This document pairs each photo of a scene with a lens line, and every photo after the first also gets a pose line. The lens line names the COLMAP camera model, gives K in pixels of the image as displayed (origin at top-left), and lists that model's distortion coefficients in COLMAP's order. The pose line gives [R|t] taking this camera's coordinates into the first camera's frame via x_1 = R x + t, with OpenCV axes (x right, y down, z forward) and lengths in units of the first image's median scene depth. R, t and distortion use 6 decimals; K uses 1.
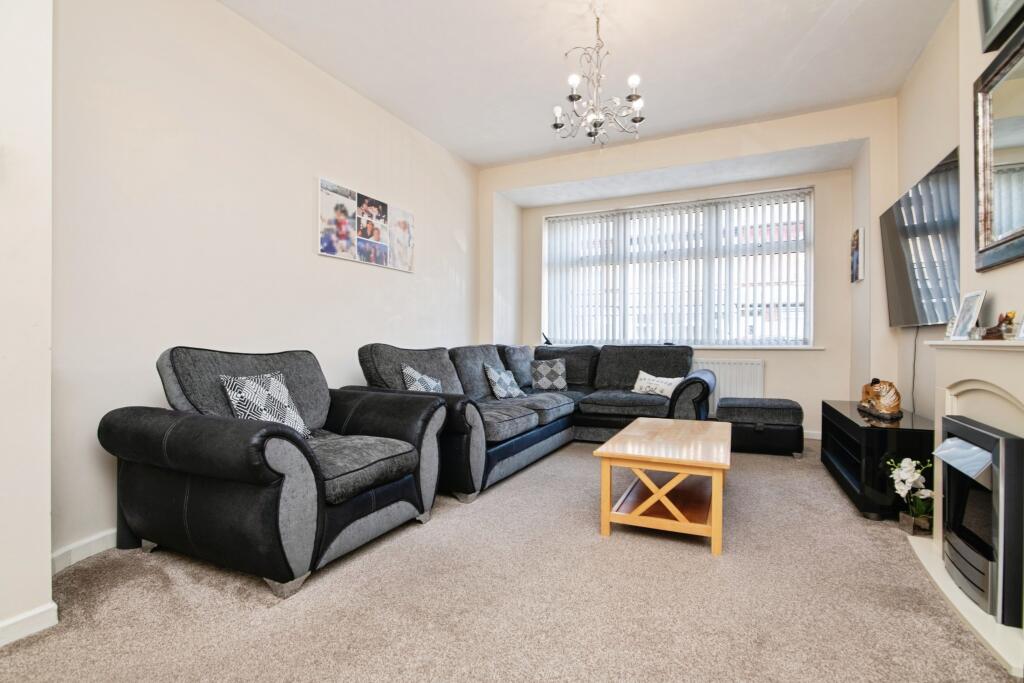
lens RADIAL K [[479.8, 0, 514.0], [0, 479.8, 346.6], [0, 0, 1]] dist [-0.015148, -0.000895]
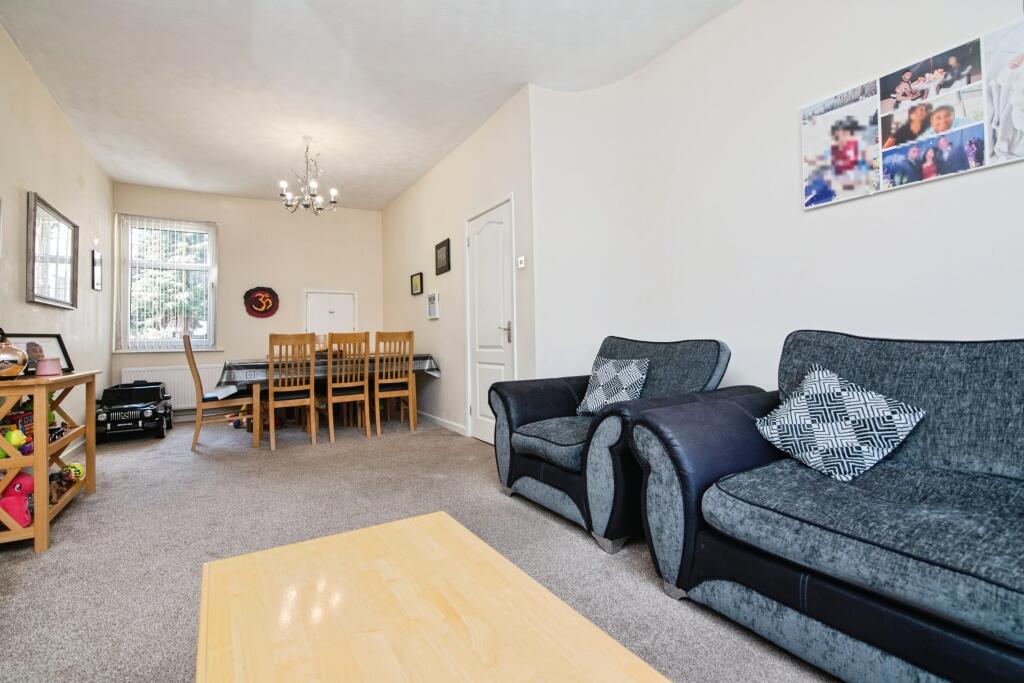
lens RADIAL K [[479.8, 0, 514.5], [0, 479.8, 333.8], [0, 0, 1]] dist [-0.015148, -0.000895]
pose [[-0.538035, -0.006289, -0.842899, 0.415521], [0.002160, 0.999959, -0.008839, 0.003392], [0.842920, -0.006576, -0.537999, 0.926609]]
